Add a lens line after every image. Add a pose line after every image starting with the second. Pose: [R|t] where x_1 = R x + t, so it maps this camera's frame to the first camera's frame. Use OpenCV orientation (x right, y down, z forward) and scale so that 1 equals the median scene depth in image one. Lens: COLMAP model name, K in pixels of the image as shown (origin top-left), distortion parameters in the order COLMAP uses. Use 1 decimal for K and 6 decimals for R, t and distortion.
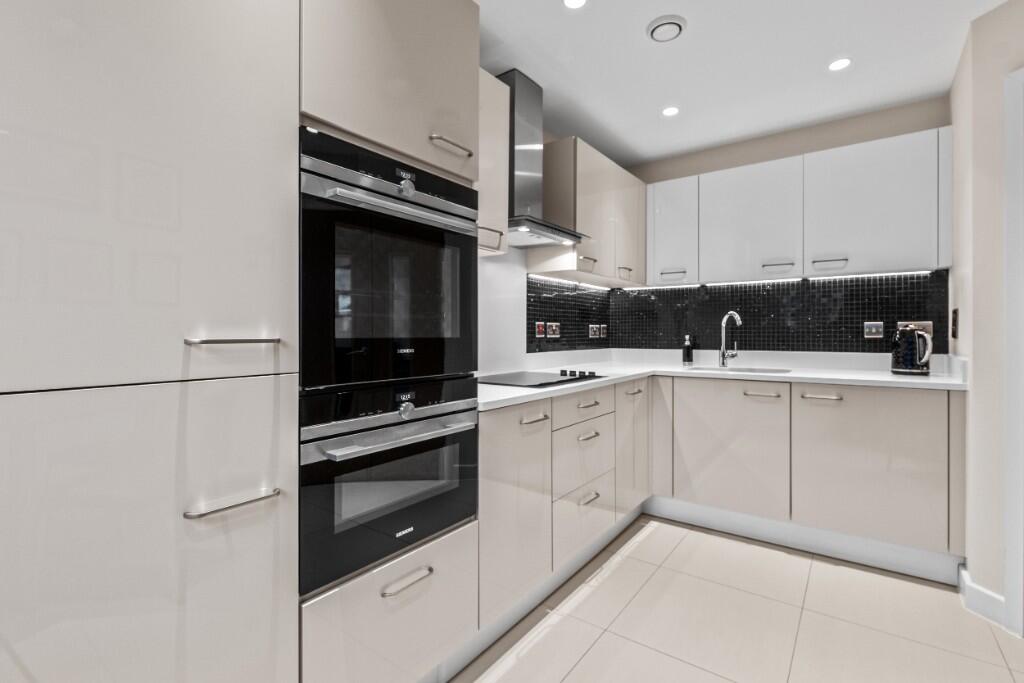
lens RADIAL K [[460.7, 0, 523.0], [0, 460.7, 335.9], [0, 0, 1]] dist [-0.001786, -0.000550]
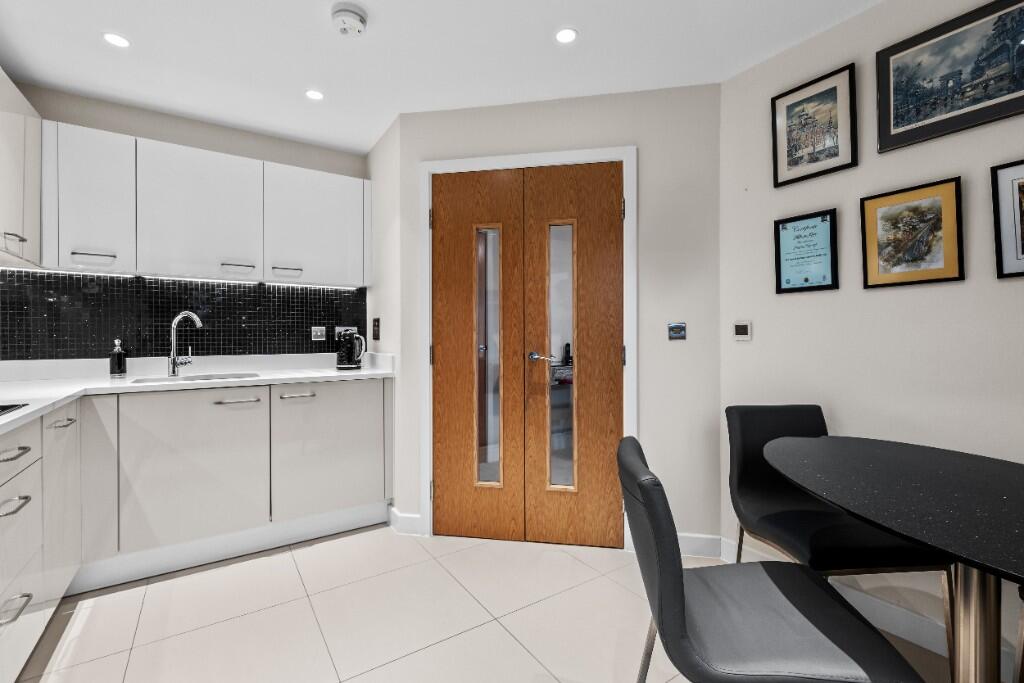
lens RADIAL K [[460.7, 0, 523.0], [0, 460.7, 335.9], [0, 0, 1]] dist [-0.001786, -0.000550]
pose [[0.335740, 0.000240, 0.941955, -0.162750], [0.006561, 0.999975, -0.002593, -0.000427], [-0.941932, 0.007051, 0.335730, 0.122768]]
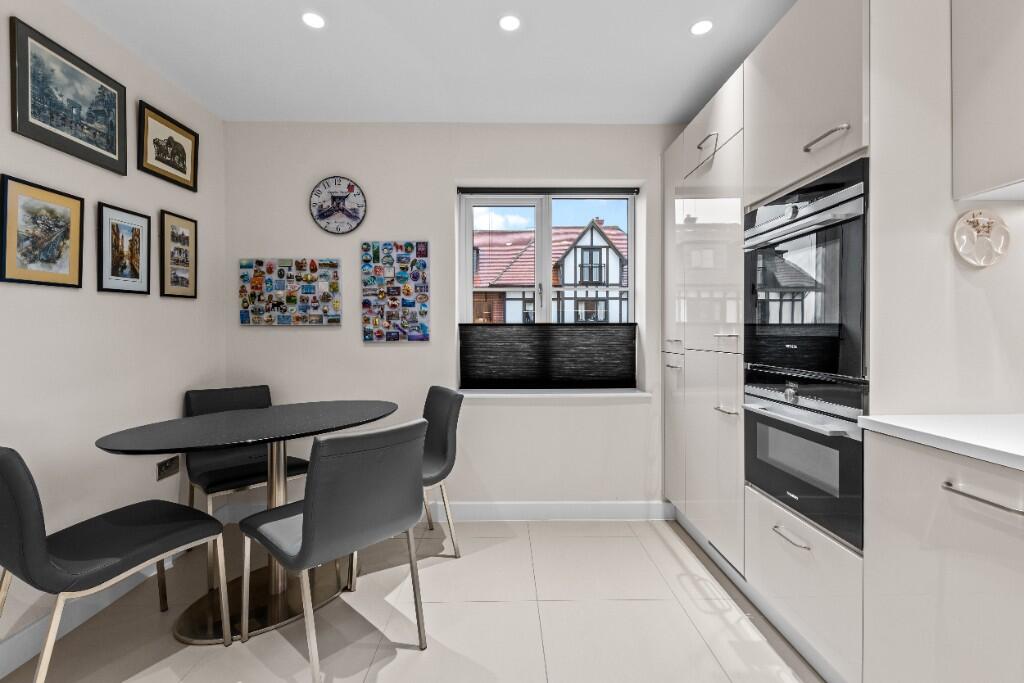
lens RADIAL K [[460.7, 0, 523.0], [0, 460.7, 335.9], [0, 0, 1]] dist [-0.001786, -0.000550]
pose [[-0.783053, 0.008649, -0.621895, 0.536016], [0.002753, 0.999942, 0.010440, -0.005074], [0.621949, 0.006463, -0.783031, 0.767522]]
